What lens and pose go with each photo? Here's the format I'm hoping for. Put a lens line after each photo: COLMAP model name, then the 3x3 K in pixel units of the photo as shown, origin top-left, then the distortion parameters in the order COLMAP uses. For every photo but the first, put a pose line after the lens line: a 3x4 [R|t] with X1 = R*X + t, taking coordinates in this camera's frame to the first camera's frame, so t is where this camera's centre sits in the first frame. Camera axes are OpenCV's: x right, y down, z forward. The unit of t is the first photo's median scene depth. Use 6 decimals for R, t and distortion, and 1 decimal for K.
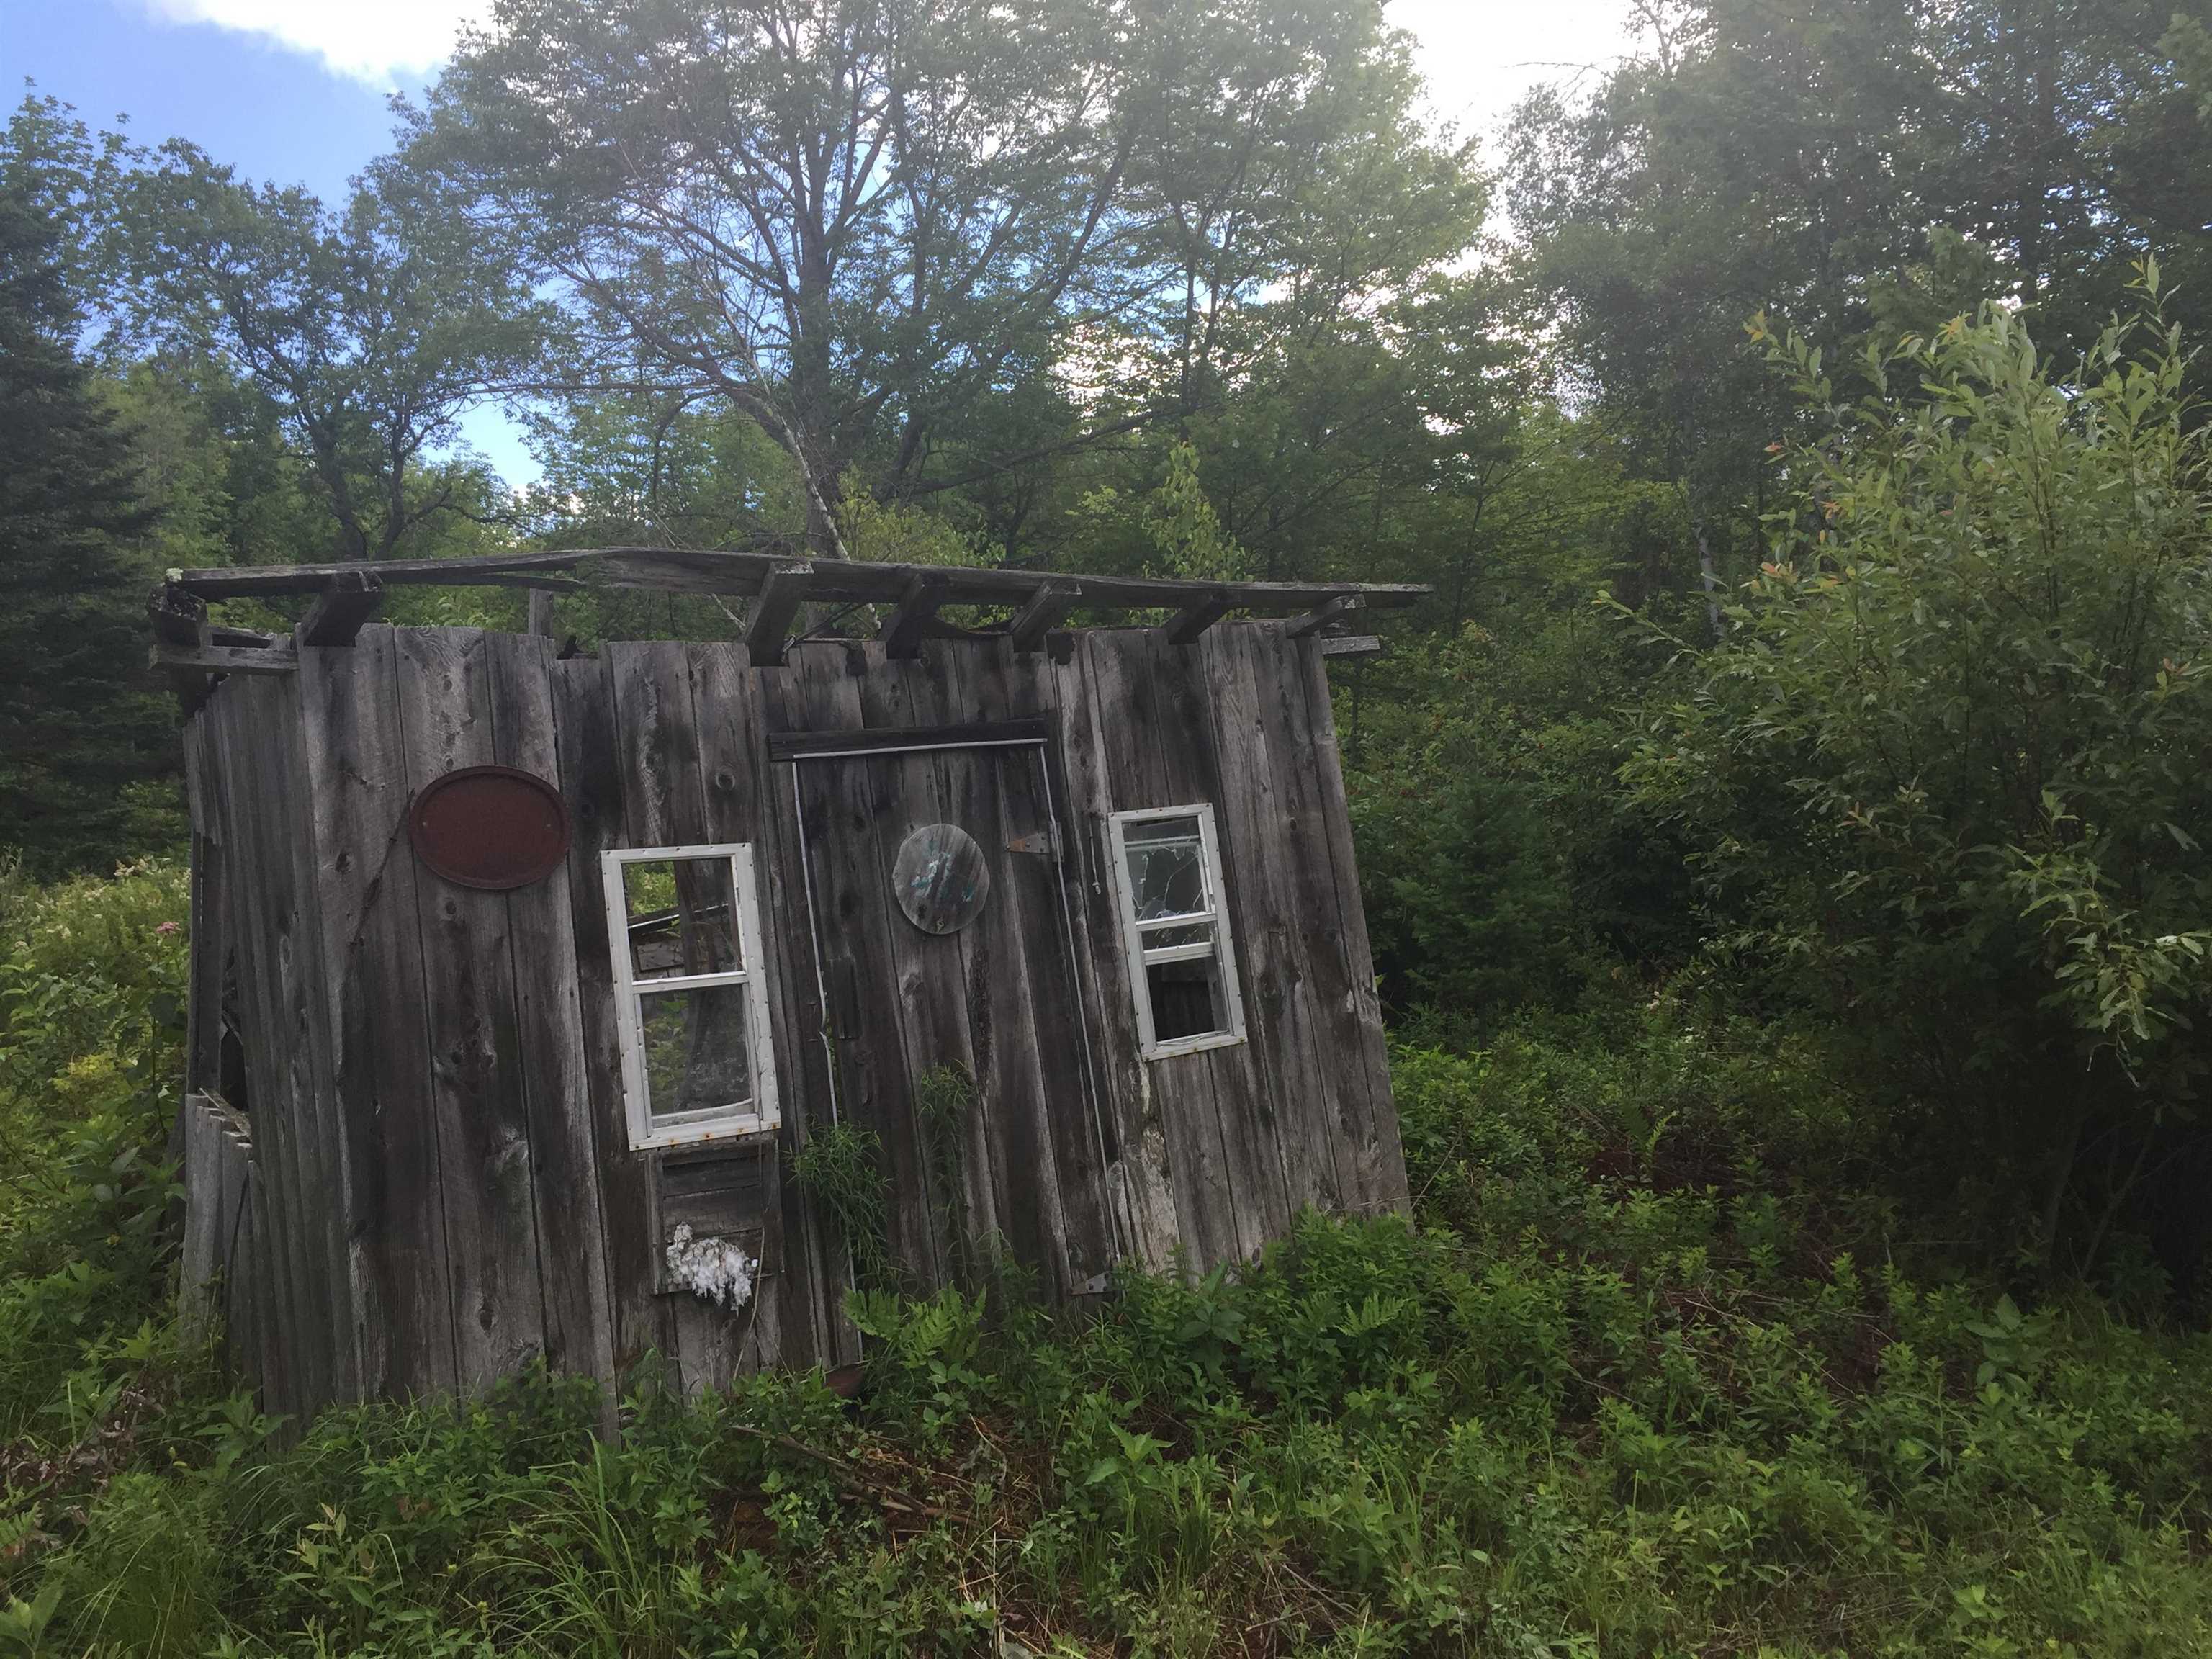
lens RADIAL K [[1892.7, 0, 1140.6], [0, 1892.7, 818.7], [0, 0, 1]] dist [0.122085, -0.172991]
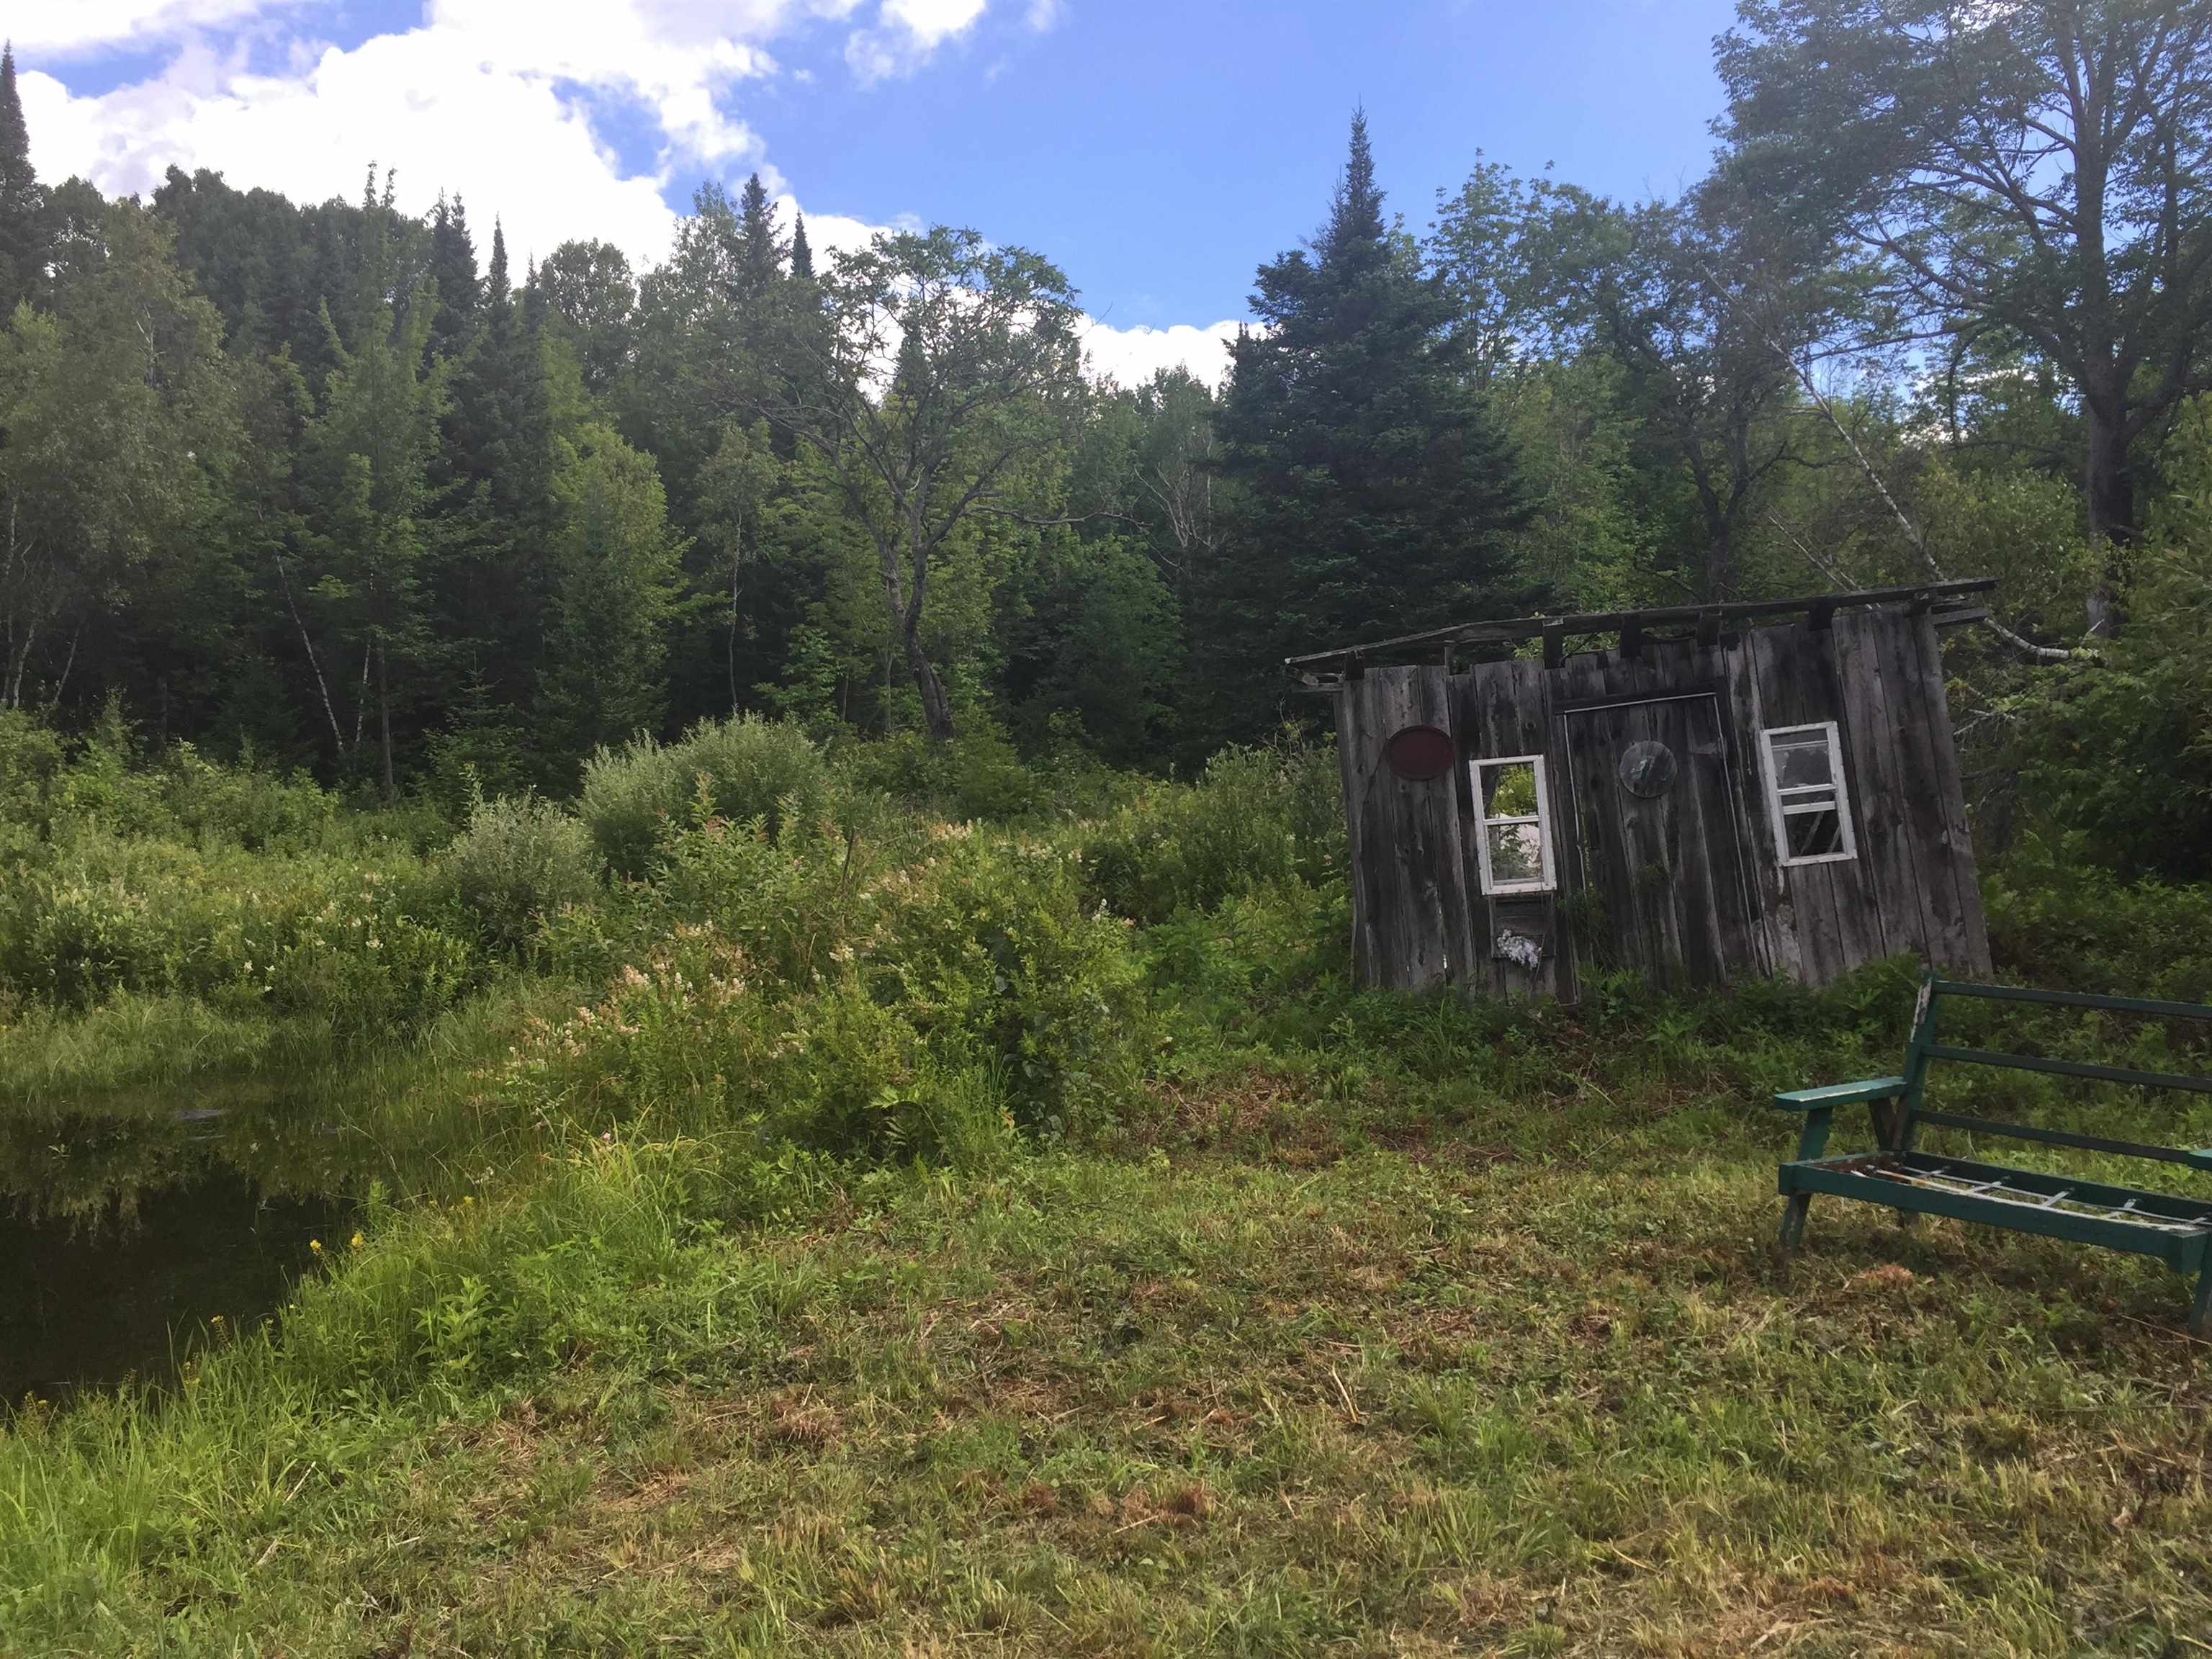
lens RADIAL K [[1892.7, 0, 1140.6], [0, 1892.7, 818.7], [0, 0, 1]] dist [0.122085, -0.172991]
pose [[0.748673, -0.013279, -0.662807, 0.759792], [0.042397, 0.998712, 0.027880, 0.005426], [0.661583, -0.048974, 0.748271, -0.770532]]
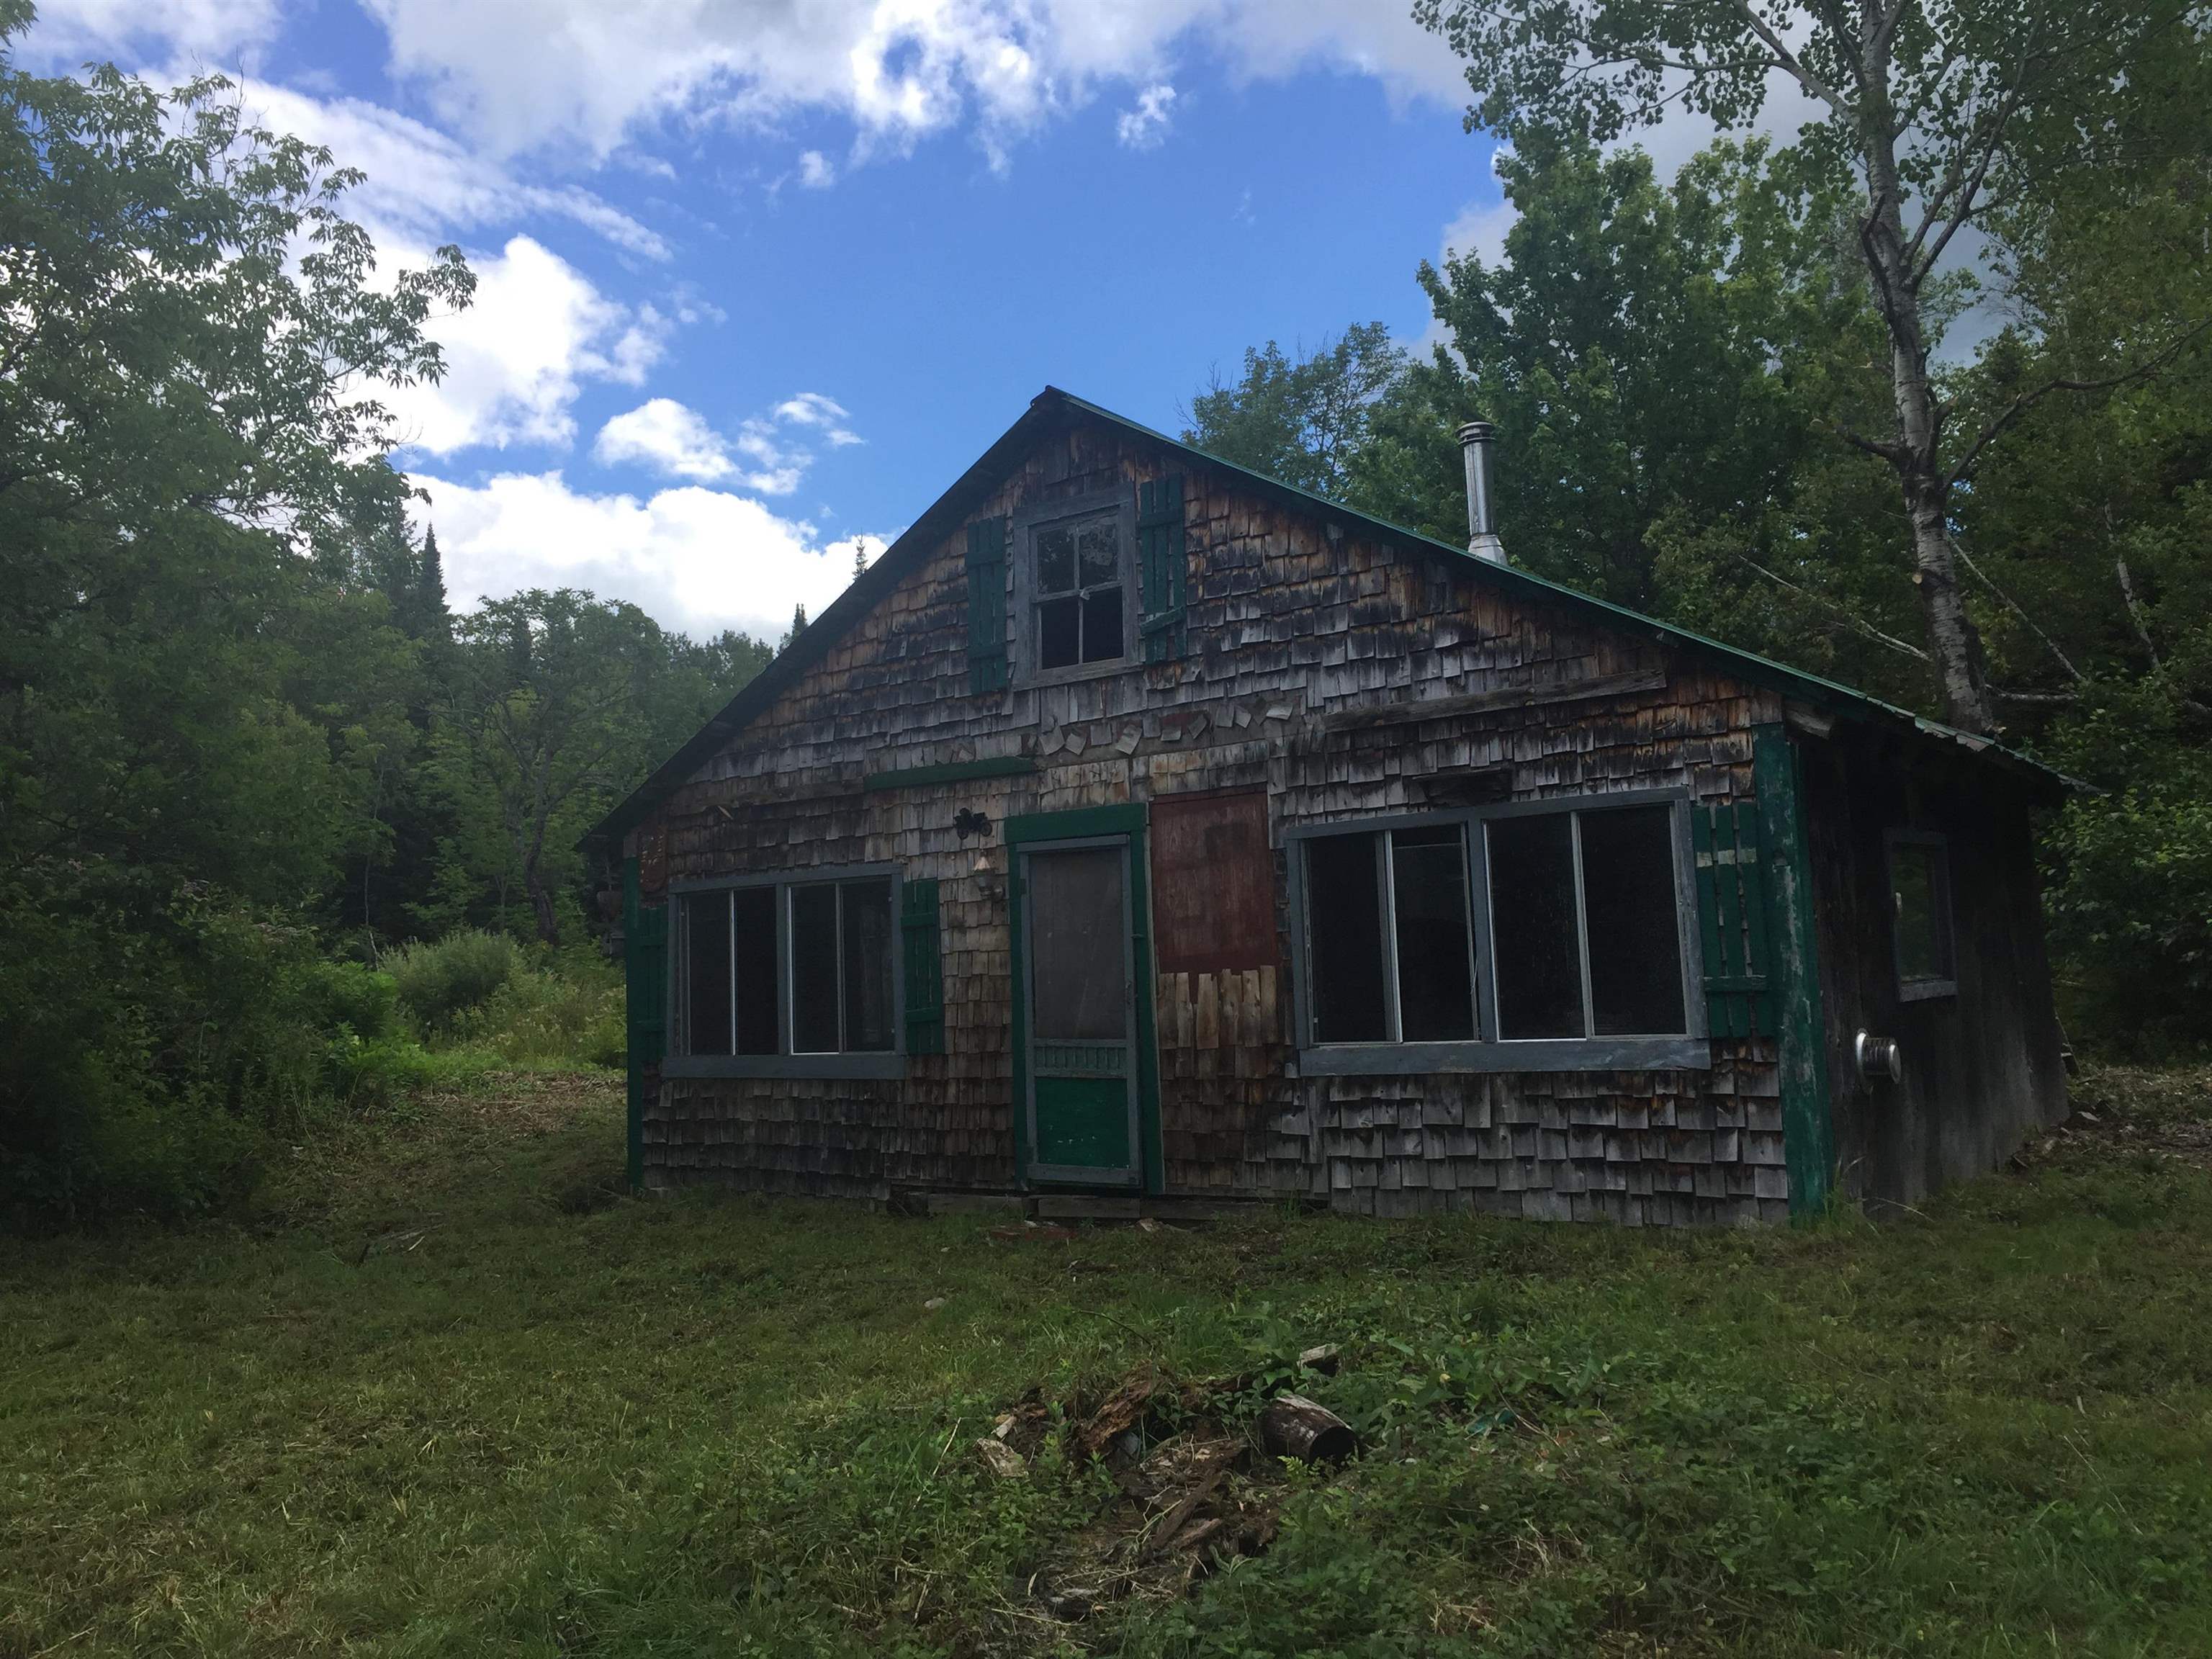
lens RADIAL K [[1892.7, 0, 1140.6], [0, 1892.7, 818.7], [0, 0, 1]] dist [0.122085, -0.172991]
pose [[0.879034, -0.063594, -0.472499, 1.015013], [0.030719, 0.996559, -0.076978, 0.013614], [0.475769, 0.053151, 0.877963, -1.063131]]
